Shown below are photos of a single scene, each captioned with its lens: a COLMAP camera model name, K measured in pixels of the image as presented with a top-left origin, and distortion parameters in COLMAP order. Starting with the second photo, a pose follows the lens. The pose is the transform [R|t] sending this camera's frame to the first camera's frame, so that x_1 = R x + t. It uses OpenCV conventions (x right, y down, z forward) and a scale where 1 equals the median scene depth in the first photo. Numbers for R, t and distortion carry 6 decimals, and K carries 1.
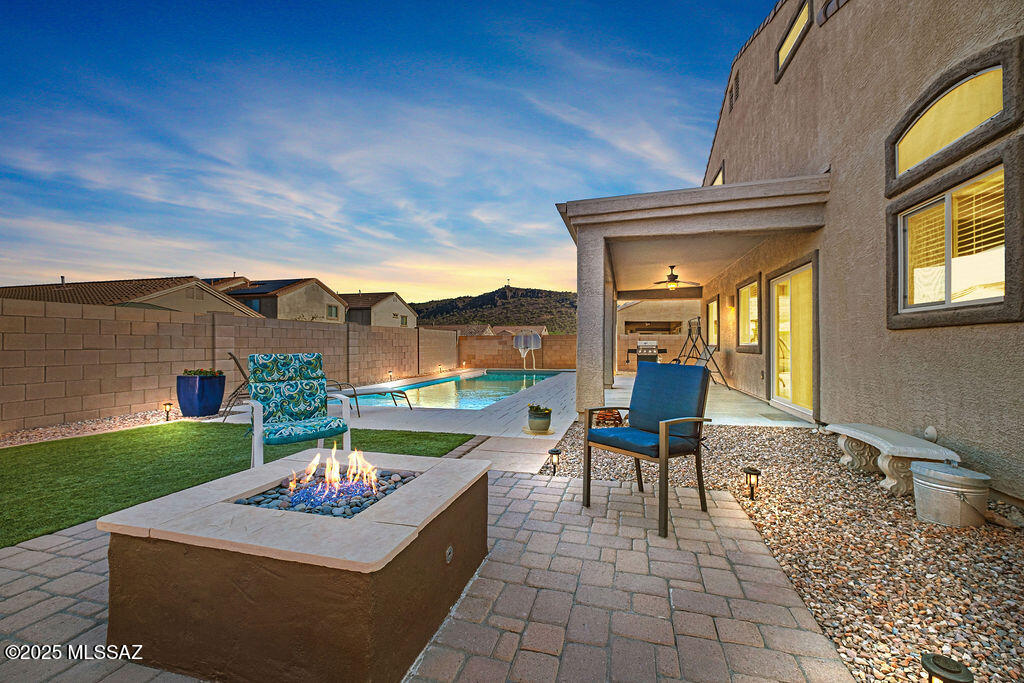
lens RADIAL K [[445.2, 0, 518.3], [0, 445.2, 340.5], [0, 0, 1]] dist [0.001195, -0.000352]
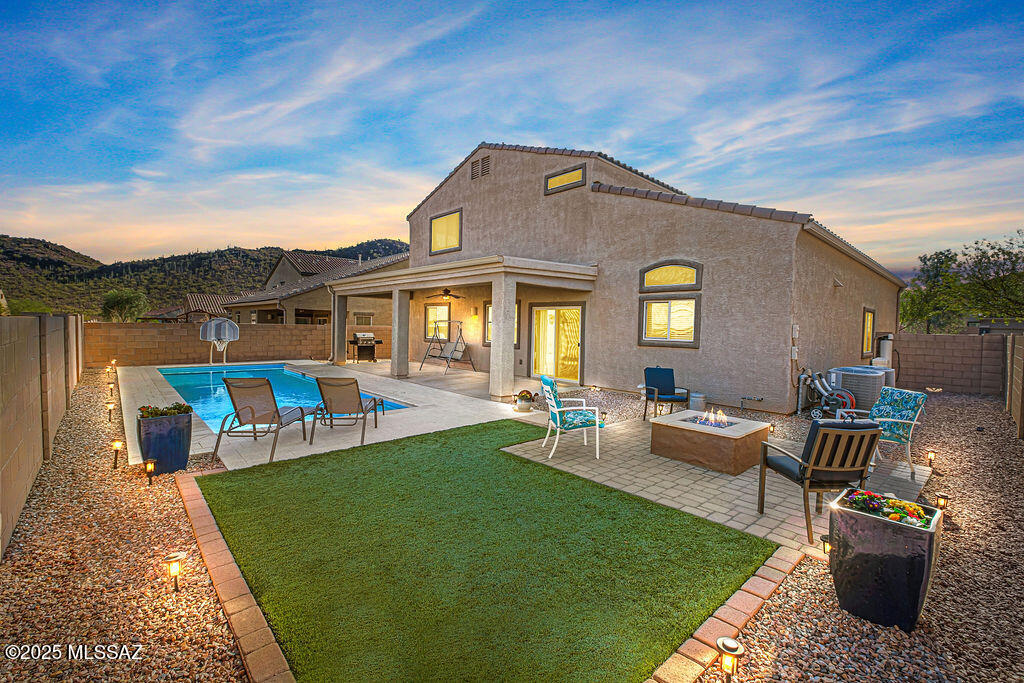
lens RADIAL K [[446.0, 0, 512.5], [0, 446.0, 333.8], [0, 0, 1]] dist [-0.002446, -0.000836]
pose [[0.540048, -0.008470, 0.841592, -1.213353], [-0.028725, 0.999181, 0.028489, -0.106886], [-0.841144, -0.039560, 0.539362, 0.193077]]
